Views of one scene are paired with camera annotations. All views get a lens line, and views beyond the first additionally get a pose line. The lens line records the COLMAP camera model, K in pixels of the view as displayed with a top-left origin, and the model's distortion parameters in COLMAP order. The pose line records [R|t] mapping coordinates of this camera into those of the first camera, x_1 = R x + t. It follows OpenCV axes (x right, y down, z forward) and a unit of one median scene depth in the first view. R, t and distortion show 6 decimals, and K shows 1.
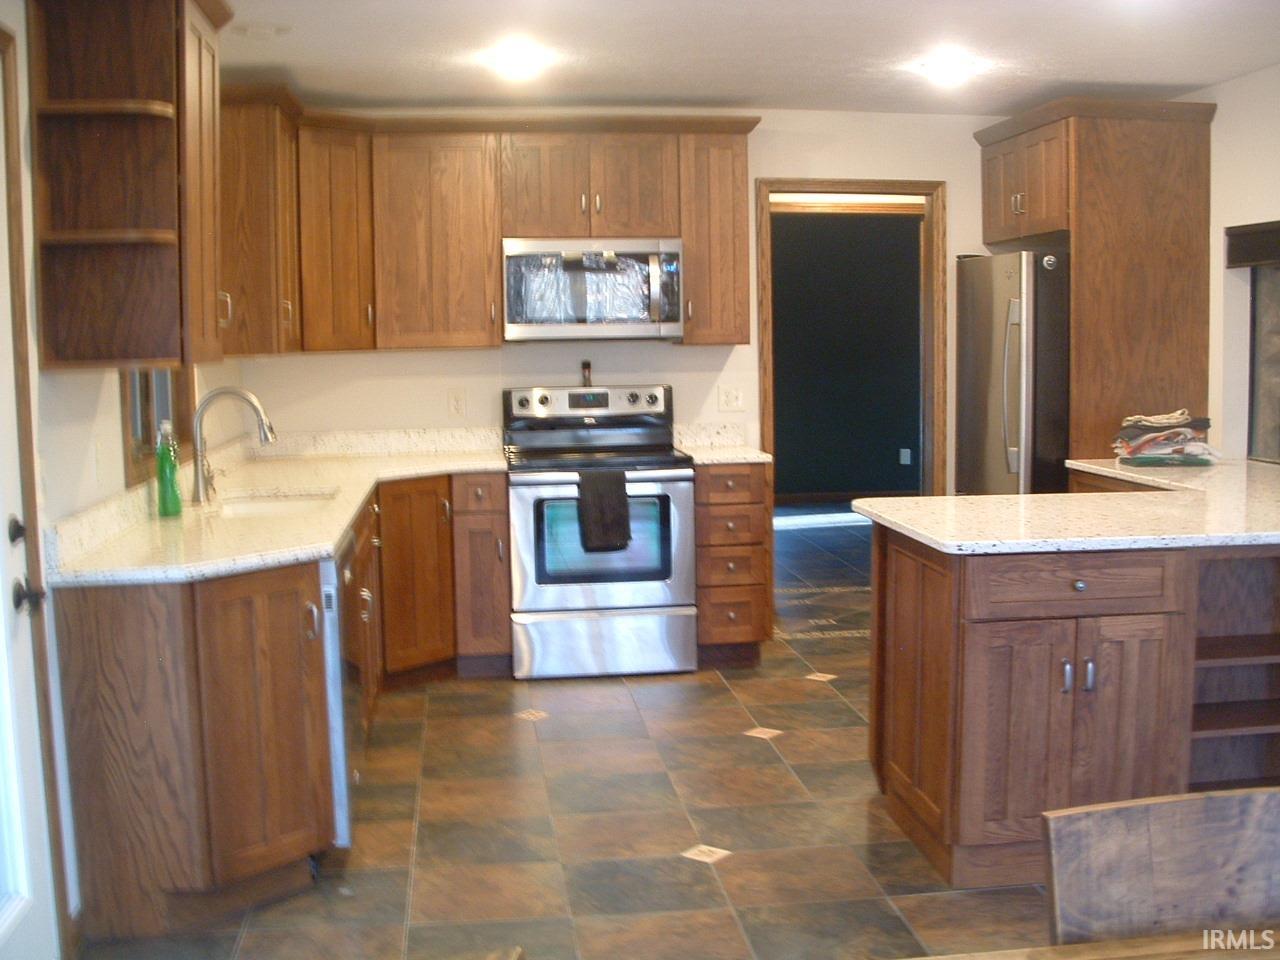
lens RADIAL K [[1489.0, 0, 644.8], [0, 1489.0, 516.3], [0, 0, 1]] dist [-0.259966, 0.336358]
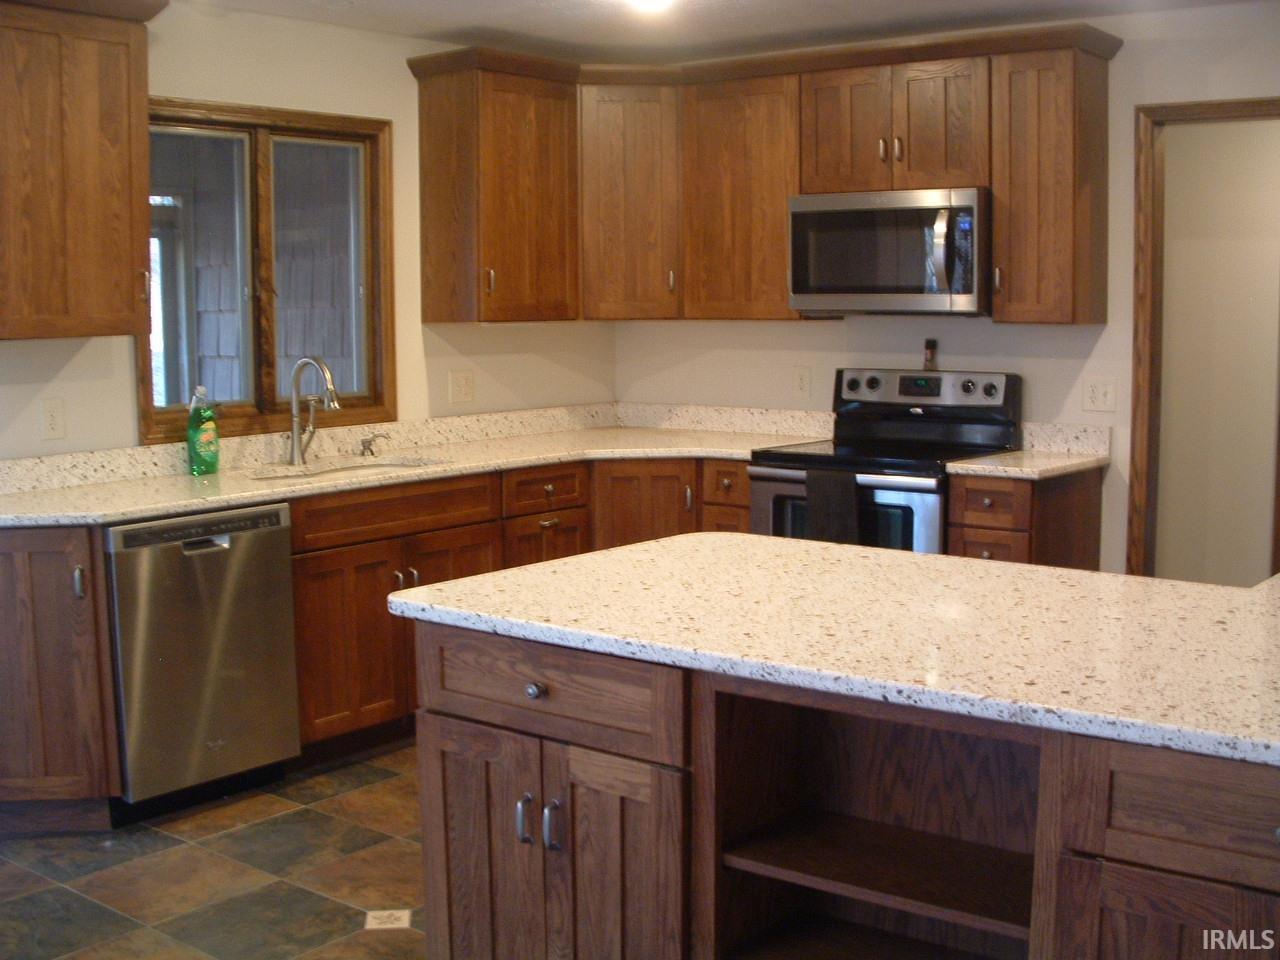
lens RADIAL K [[1489.0, 0, 644.8], [0, 1489.0, 516.3], [0, 0, 1]] dist [-0.259966, 0.336358]
pose [[0.711783, 0.108020, -0.694044, 0.463789], [-0.091290, 0.993950, 0.061074, -0.044964], [0.696442, 0.019888, 0.717338, 0.322267]]
